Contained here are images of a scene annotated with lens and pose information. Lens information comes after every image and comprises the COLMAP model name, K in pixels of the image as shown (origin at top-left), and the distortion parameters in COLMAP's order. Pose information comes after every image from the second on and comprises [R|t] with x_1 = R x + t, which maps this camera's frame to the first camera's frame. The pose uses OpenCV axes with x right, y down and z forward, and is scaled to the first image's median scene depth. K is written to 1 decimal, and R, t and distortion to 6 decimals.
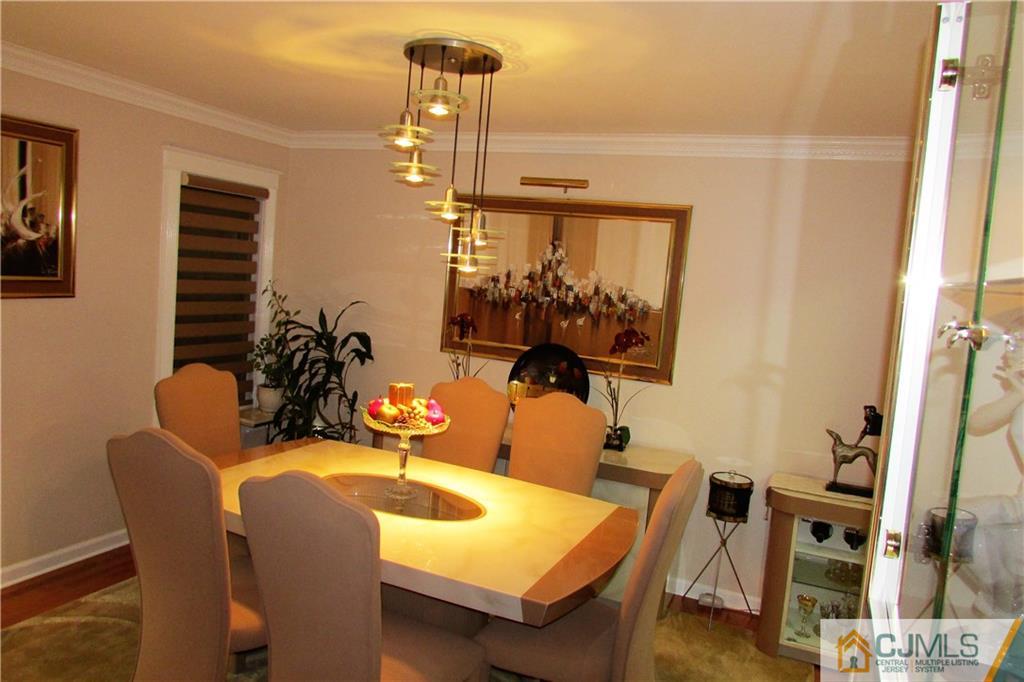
lens RADIAL K [[743.6, 0, 513.4], [0, 743.6, 338.8], [0, 0, 1]] dist [0.006353, 0.004133]
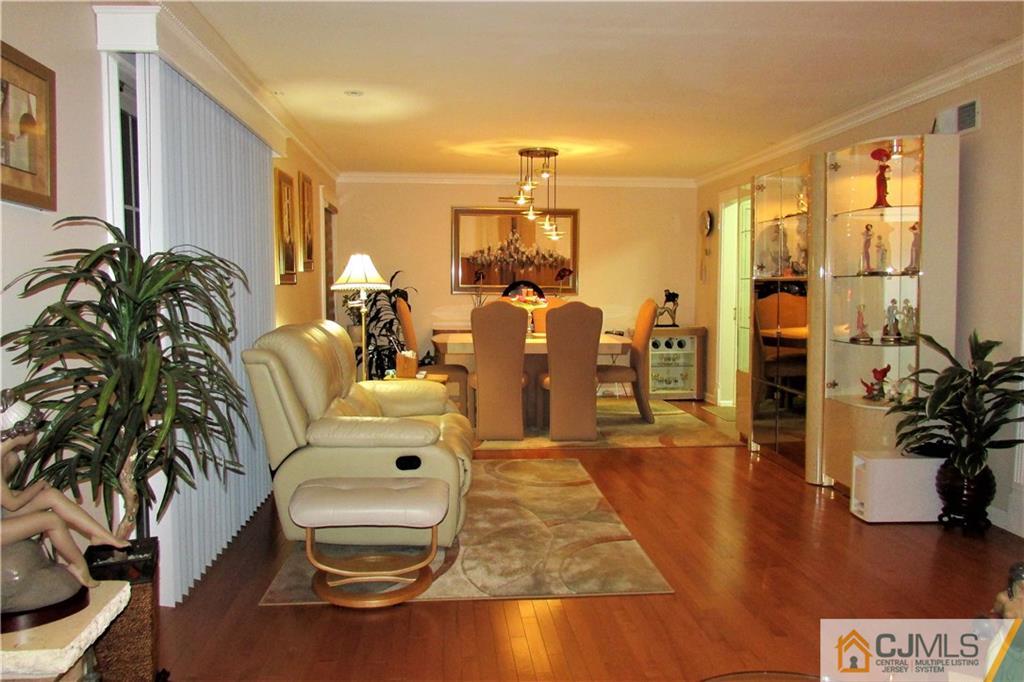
lens RADIAL K [[743.6, 0, 510.2], [0, 743.6, 338.3], [0, 0, 1]] dist [0.006353, 0.004133]
pose [[0.878931, -0.119399, 0.461762, -0.890389], [0.118591, 0.992462, 0.030895, 0.091215], [-0.461970, 0.027606, 0.886466, -0.720850]]
